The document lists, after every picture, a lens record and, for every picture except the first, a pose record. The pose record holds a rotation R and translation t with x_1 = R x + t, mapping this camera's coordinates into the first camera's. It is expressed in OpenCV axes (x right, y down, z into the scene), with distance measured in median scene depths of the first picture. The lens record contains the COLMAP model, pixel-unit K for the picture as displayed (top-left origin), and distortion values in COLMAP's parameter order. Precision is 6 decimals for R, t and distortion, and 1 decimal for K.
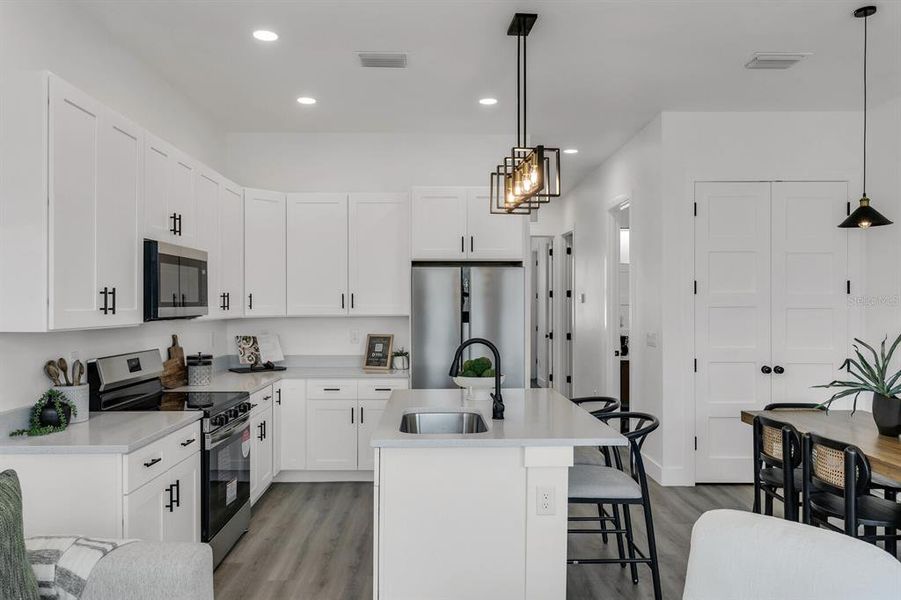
lens RADIAL K [[654.7, 0, 437.5], [0, 654.7, 304.0], [0, 0, 1]] dist [0.001985, 0.004068]
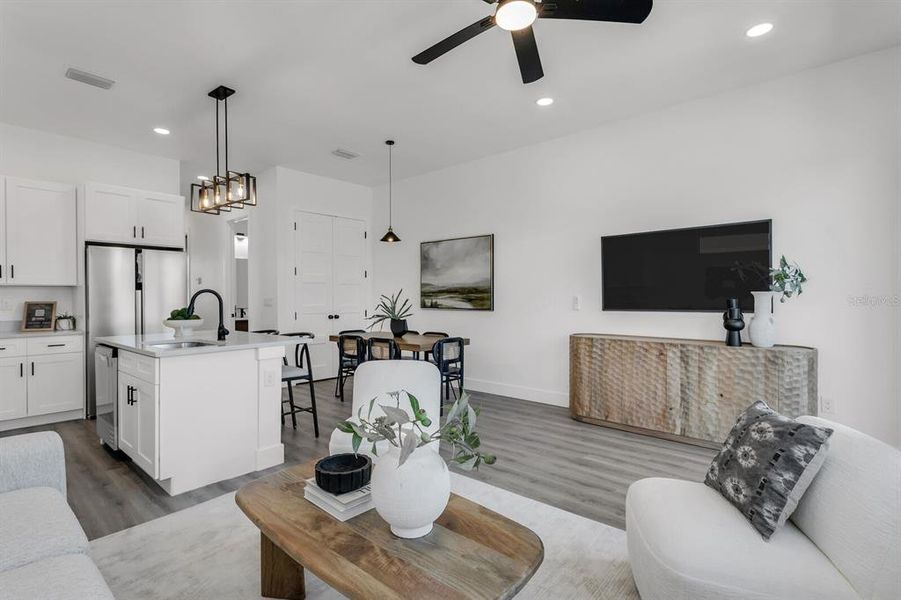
lens RADIAL K [[430.8, 0, 438.1], [0, 430.8, 295.0], [0, 0, 1]] dist [0.002282, 0.000686]
pose [[0.679512, 0.000598, 0.733664, -0.216603], [0.002611, 0.999991, -0.003234, 0.048808], [-0.733660, 0.004114, 0.679505, -0.062749]]
